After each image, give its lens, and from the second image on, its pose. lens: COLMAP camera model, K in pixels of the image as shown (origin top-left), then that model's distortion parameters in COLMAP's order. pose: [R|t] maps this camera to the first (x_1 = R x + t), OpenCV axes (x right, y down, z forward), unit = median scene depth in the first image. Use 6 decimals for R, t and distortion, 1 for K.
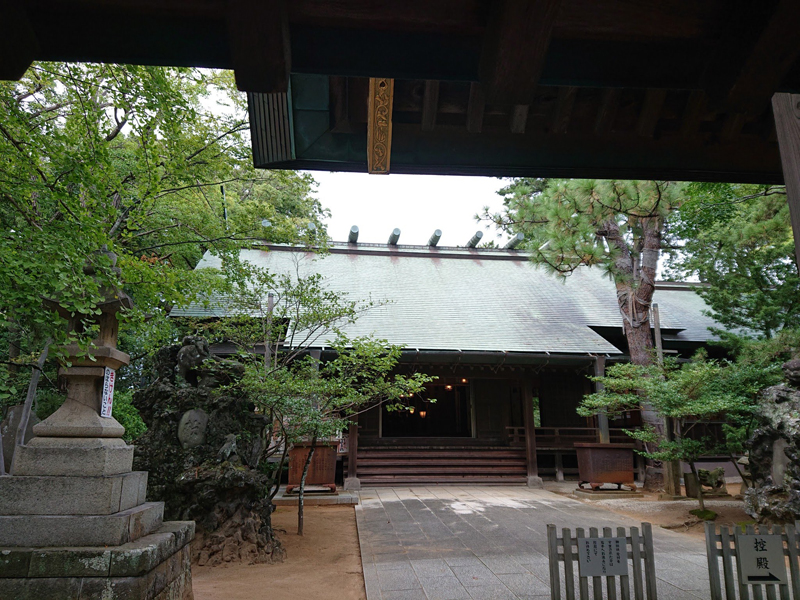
lens RADIAL K [[578.0, 0, 400.0], [0, 578.0, 300.0], [0, 0, 1]] dist [0.217758, -0.337731]
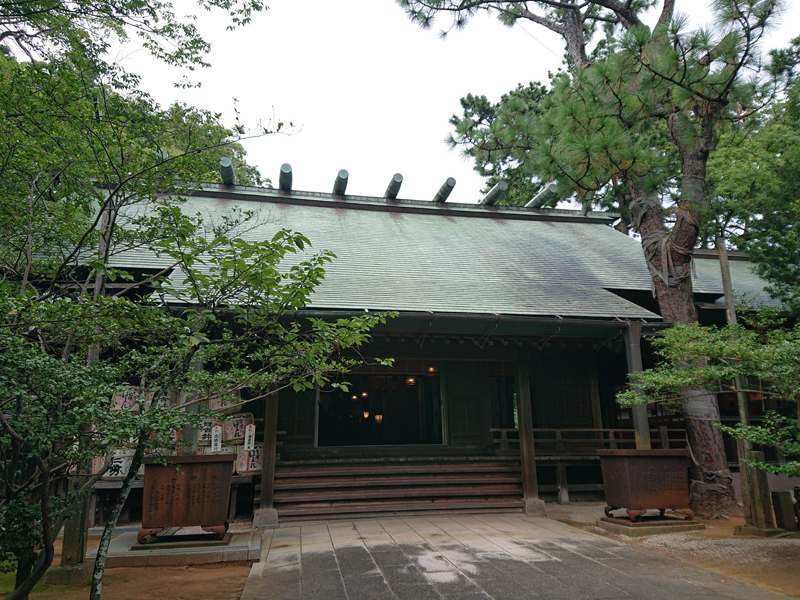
lens RADIAL K [[578.0, 0, 400.0], [0, 578.0, 300.0], [0, 0, 1]] dist [0.217758, -0.337731]
pose [[0.997543, 0.003773, 0.069959, 0.019878], [-0.002682, 0.999873, -0.015683, 0.074810], [-0.070010, 0.015457, 0.997427, 0.307744]]
